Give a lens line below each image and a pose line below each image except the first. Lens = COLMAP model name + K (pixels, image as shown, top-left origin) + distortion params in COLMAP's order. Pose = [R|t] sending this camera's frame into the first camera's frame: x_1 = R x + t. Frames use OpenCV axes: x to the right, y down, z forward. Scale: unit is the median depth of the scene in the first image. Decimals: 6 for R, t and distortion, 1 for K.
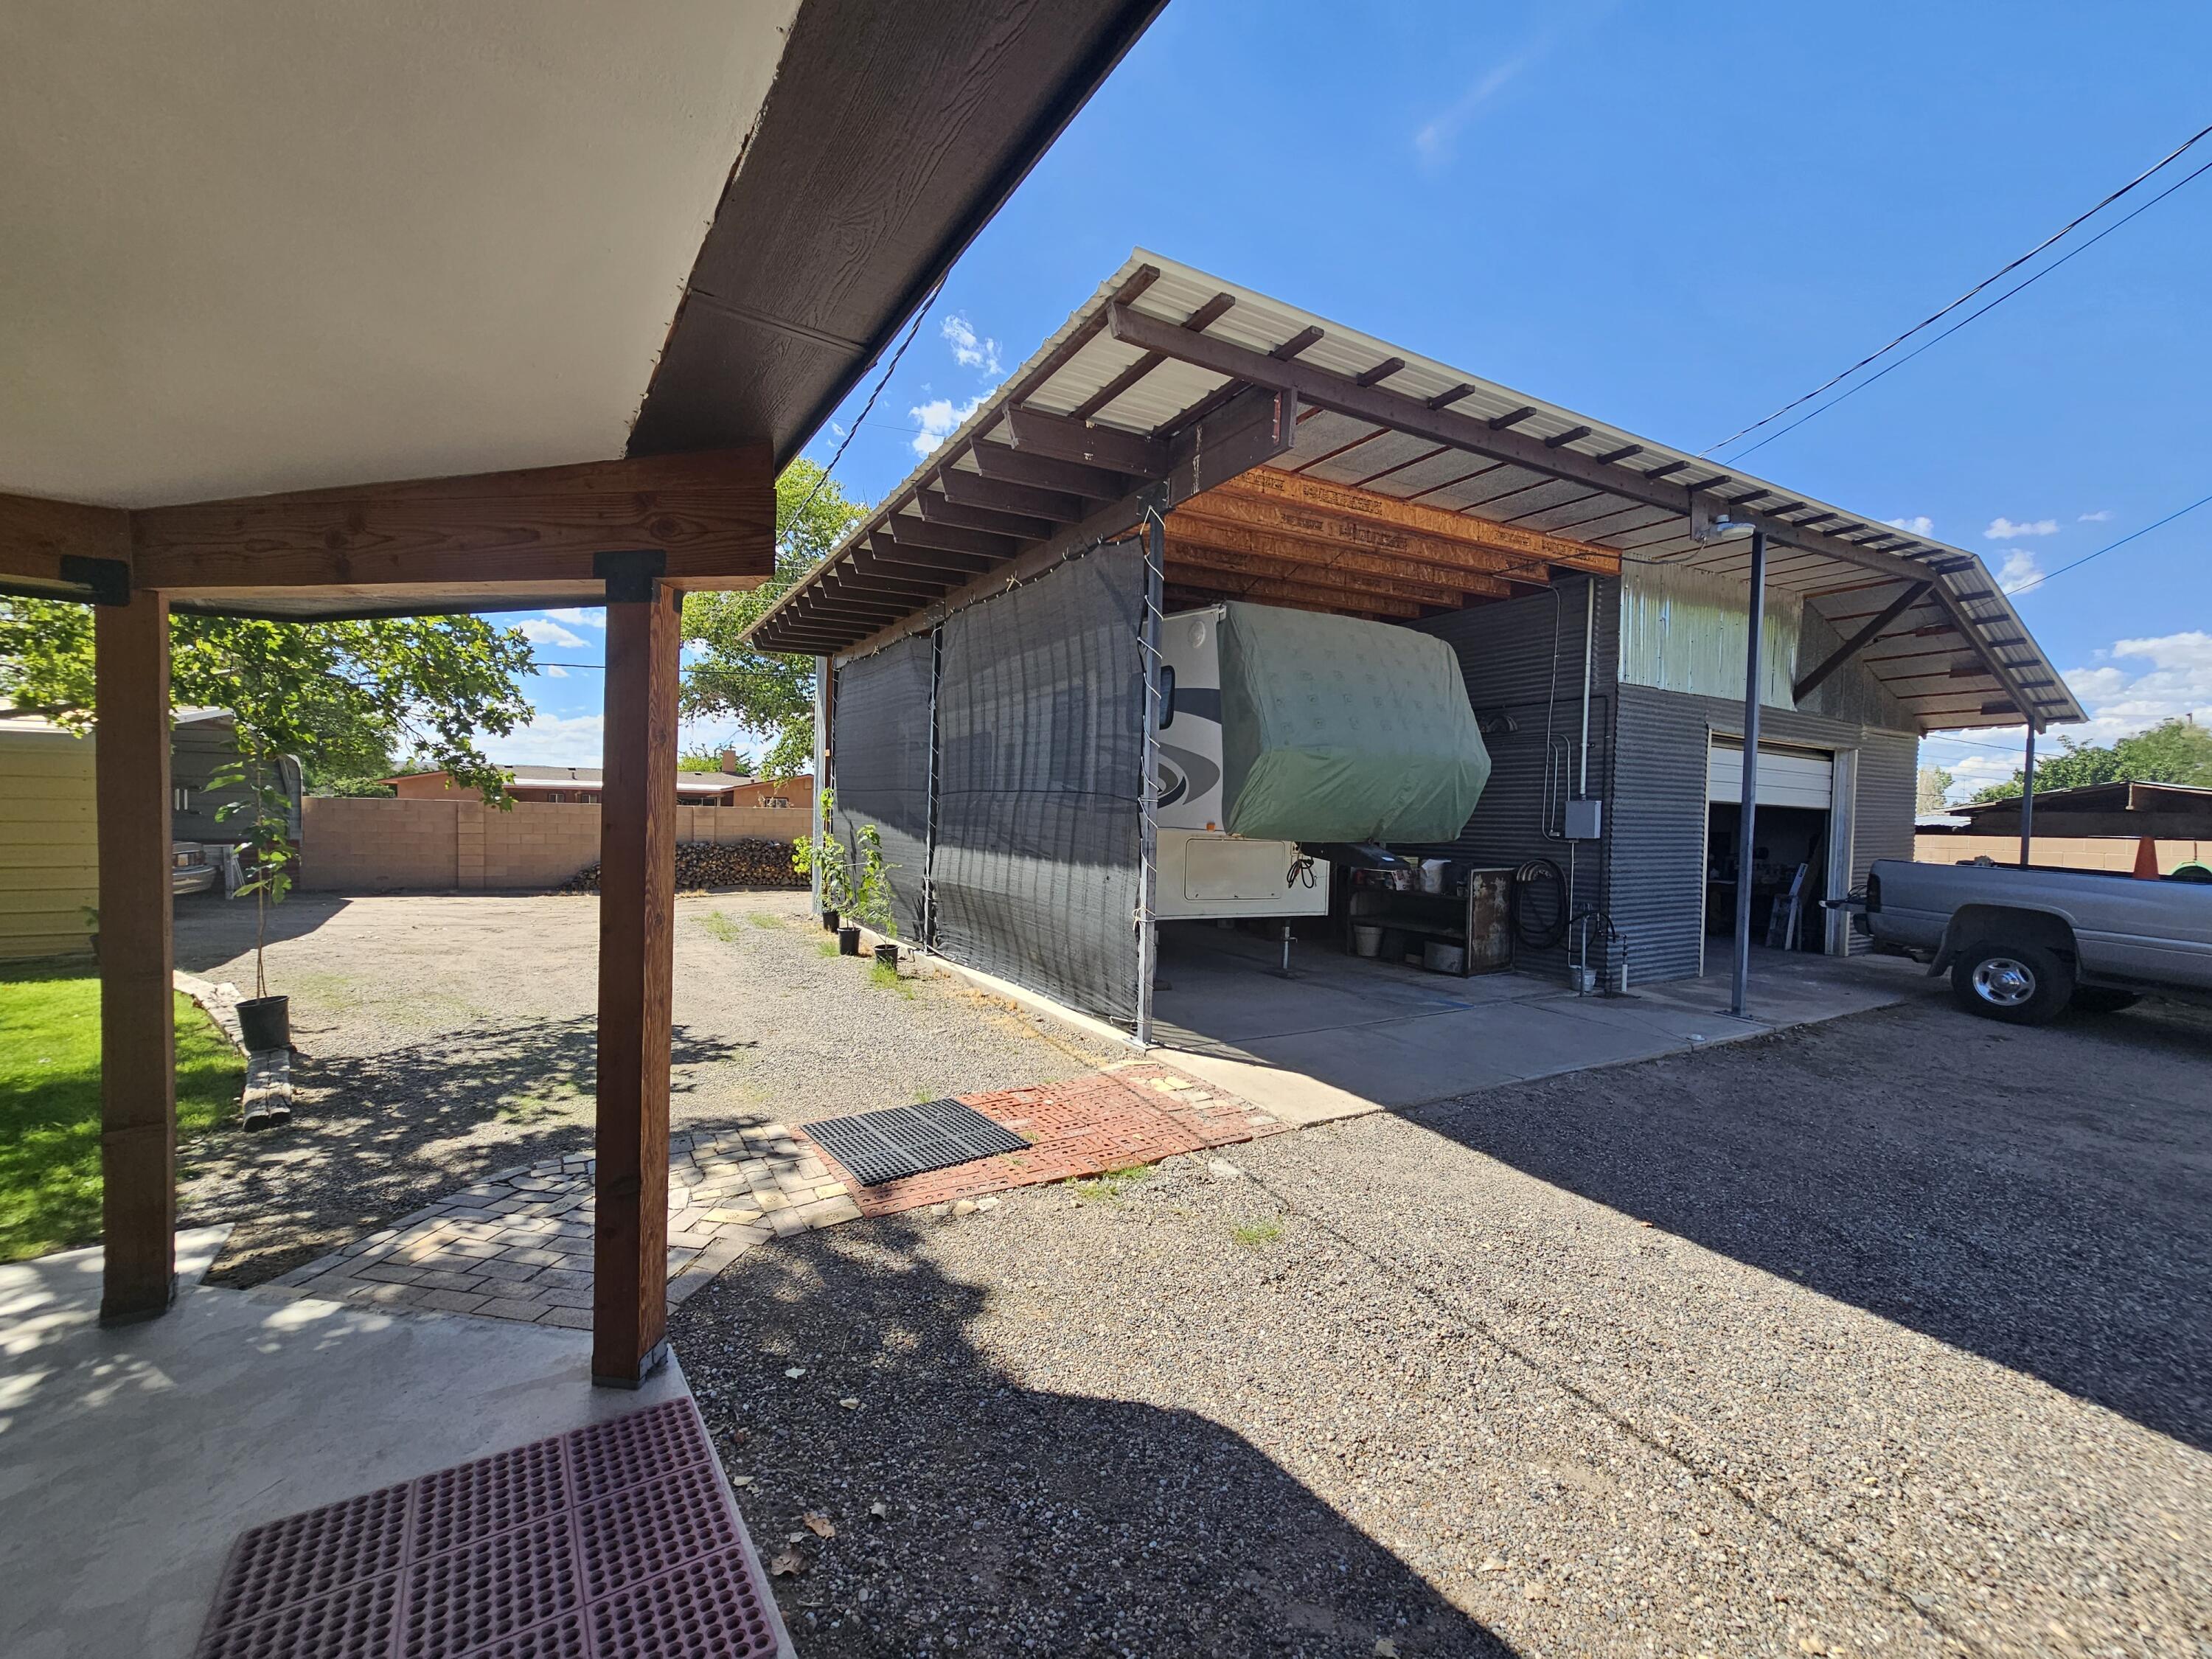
lens RADIAL K [[898.1, 0, 1102.9], [0, 898.1, 837.9], [0, 0, 1]] dist [-0.000580, -0.000740]
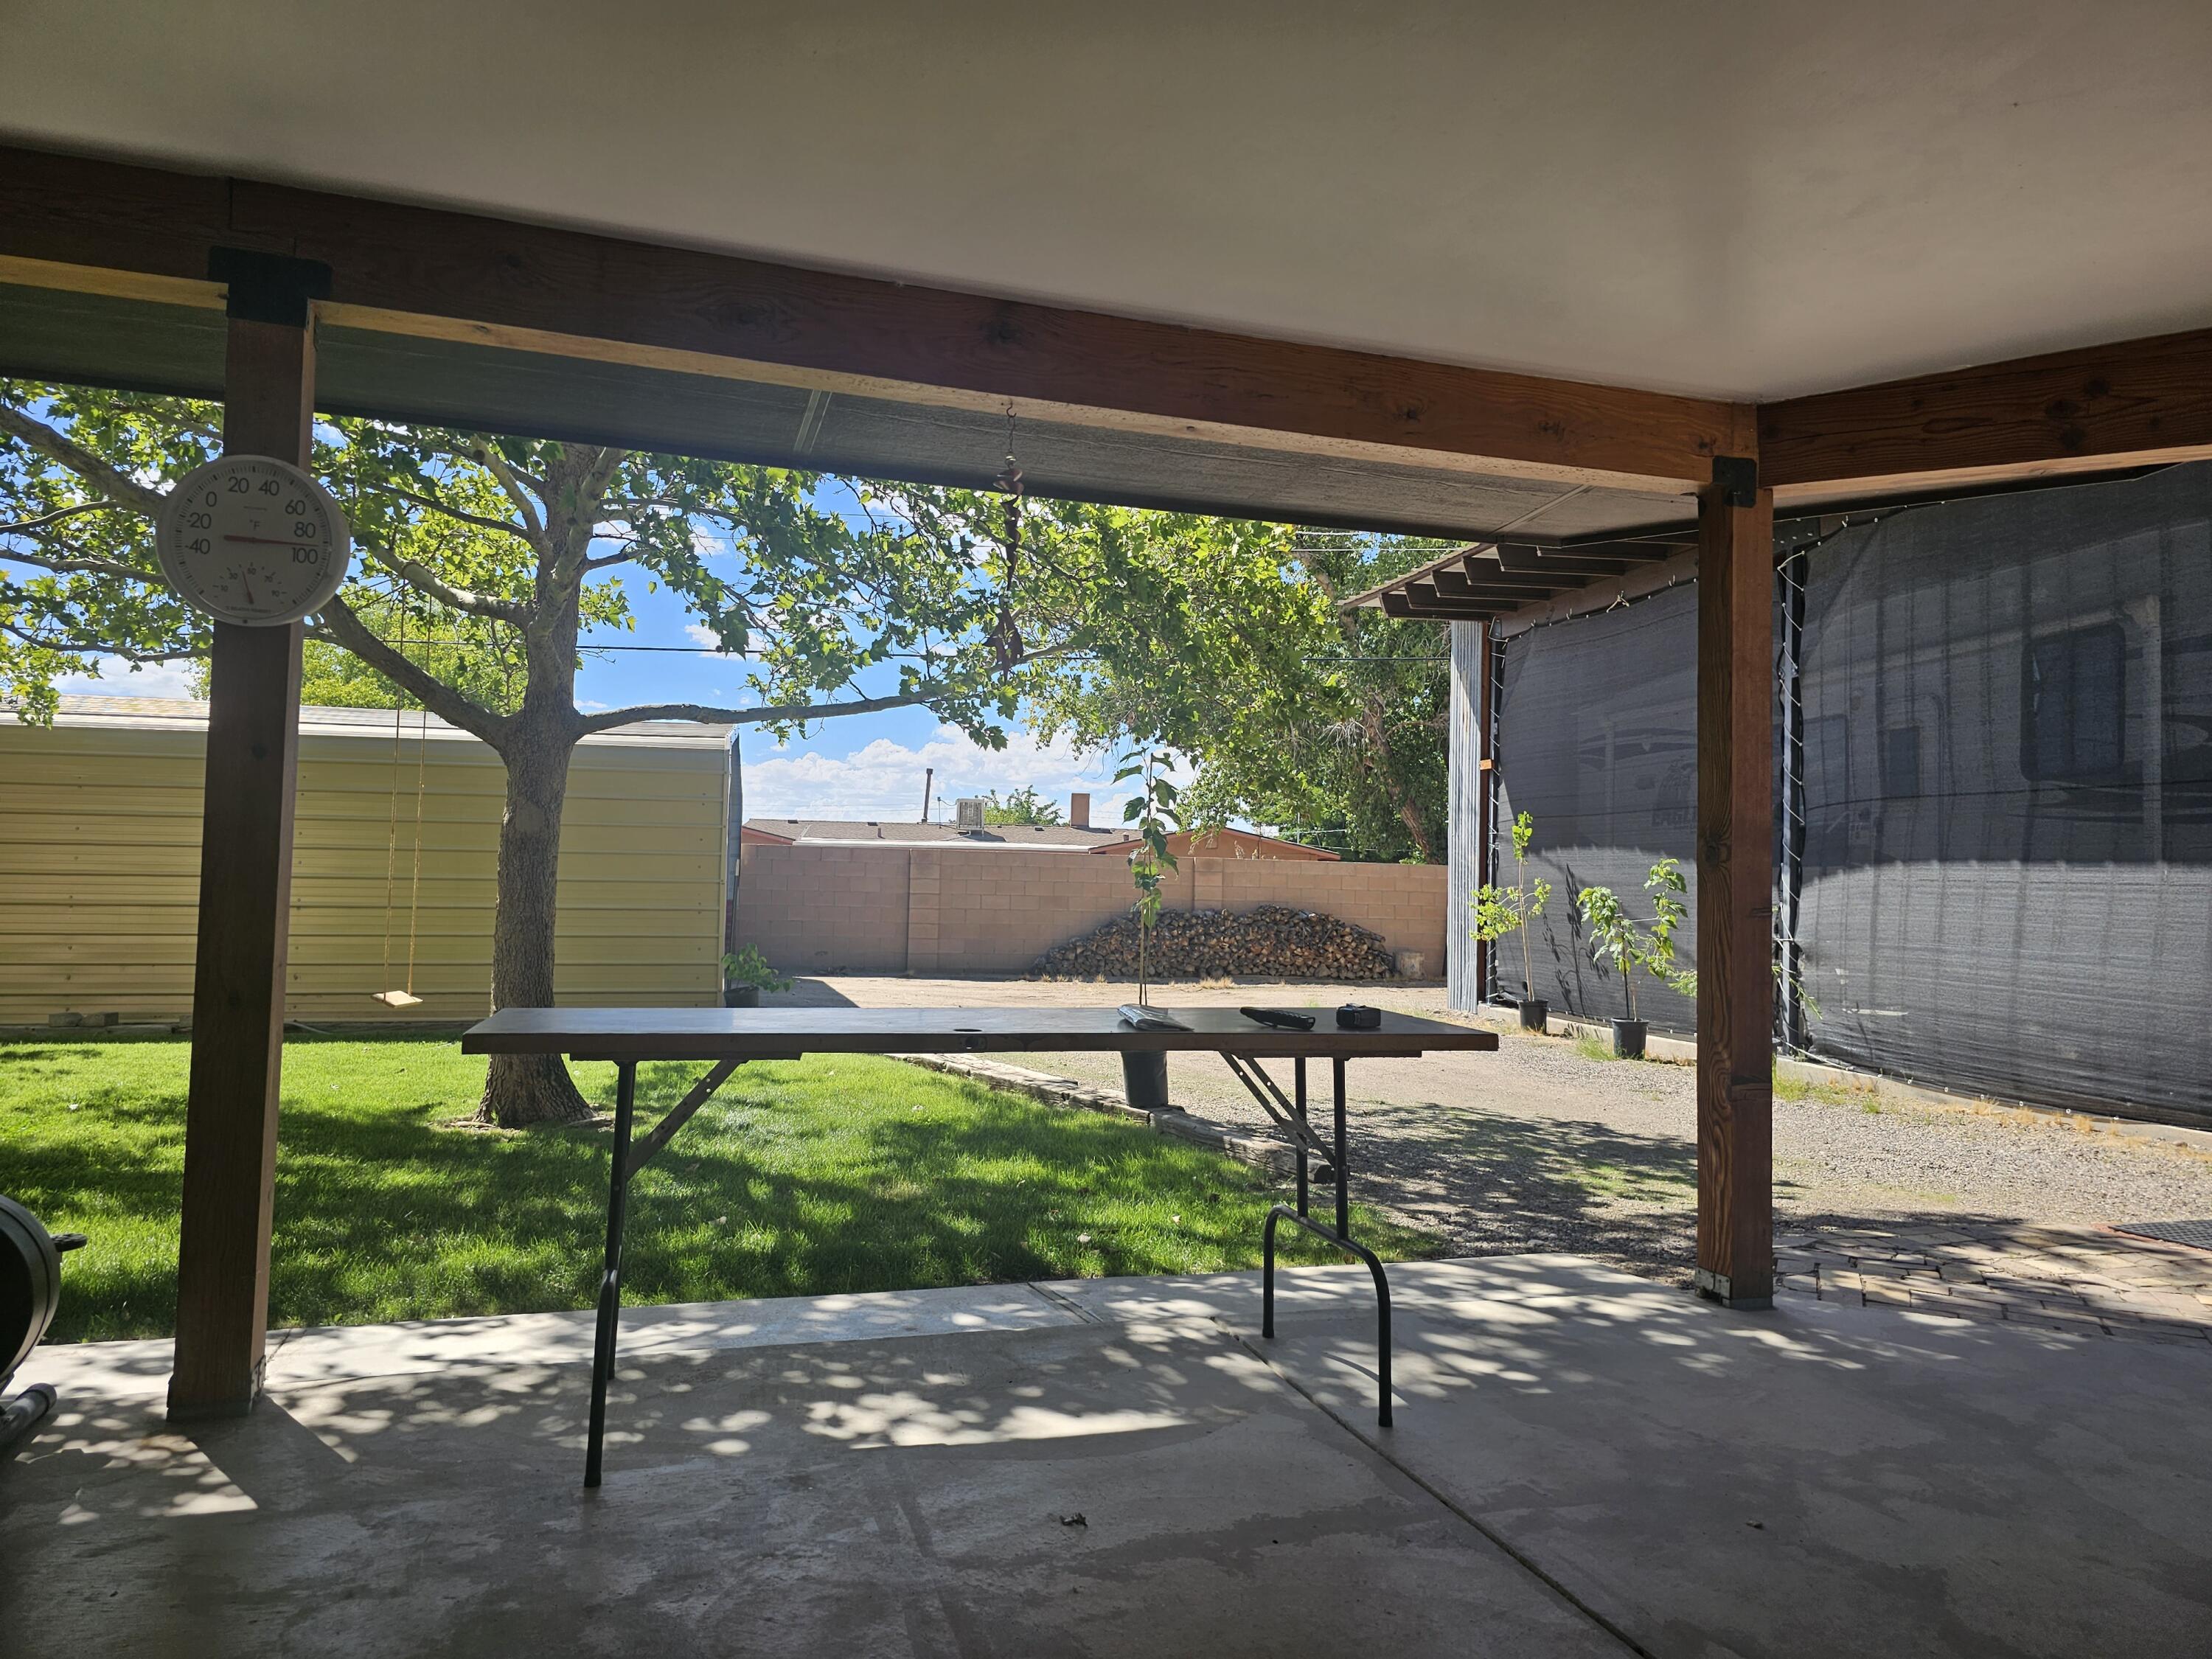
lens RADIAL K [[1461.3, 0, 1111.7], [0, 1461.3, 823.8], [0, 0, 1]] dist [-0.005625, -0.001374]
pose [[0.944393, -0.014501, -0.328498, -0.310460], [-0.010446, 0.997200, -0.074052, 0.046050], [0.328652, 0.073366, 0.941597, -0.151473]]
